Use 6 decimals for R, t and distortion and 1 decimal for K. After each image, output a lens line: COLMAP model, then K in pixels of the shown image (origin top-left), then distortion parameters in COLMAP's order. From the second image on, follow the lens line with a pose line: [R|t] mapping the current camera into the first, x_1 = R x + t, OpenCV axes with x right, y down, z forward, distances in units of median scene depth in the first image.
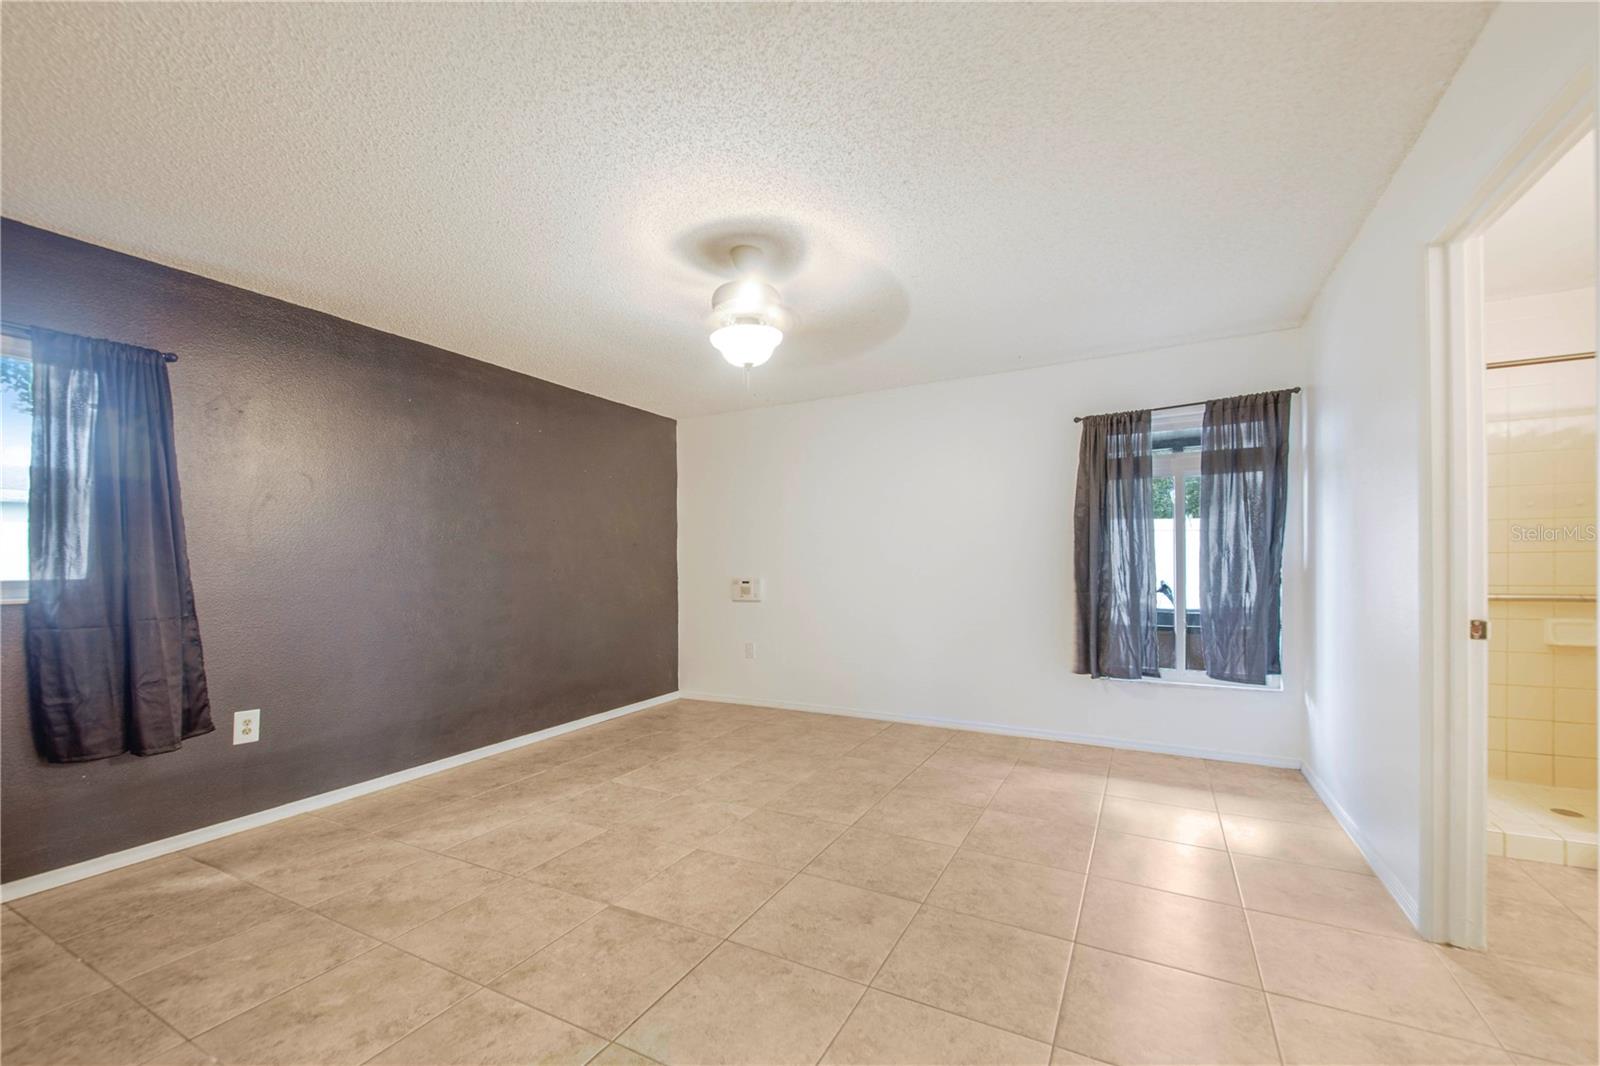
lens RADIAL K [[629.8, 0, 806.5], [0, 629.8, 534.1], [0, 0, 1]] dist [0.058211, -0.032618]
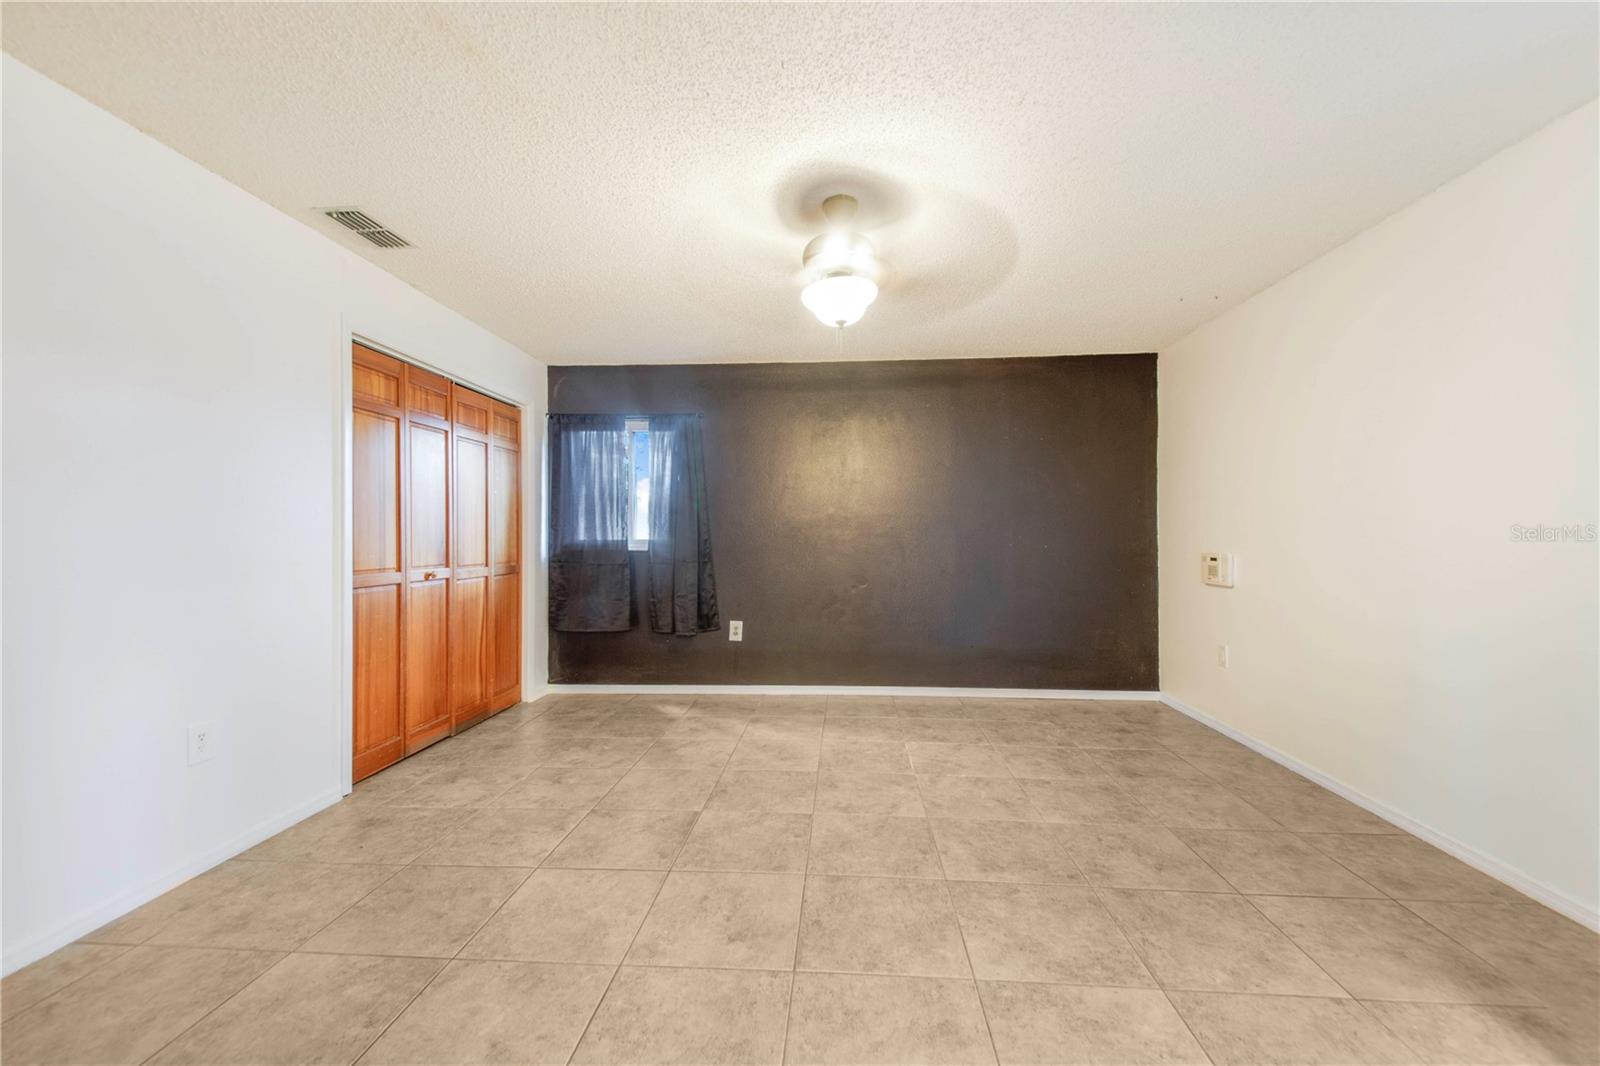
lens RADIAL K [[629.8, 0, 806.5], [0, 629.8, 534.1], [0, 0, 1]] dist [0.058211, -0.032618]
pose [[0.418589, 0.010820, -0.908111, 0.638840], [0.040899, 0.998690, 0.030752, 0.013768], [0.907254, -0.050013, 0.417598, 0.508226]]
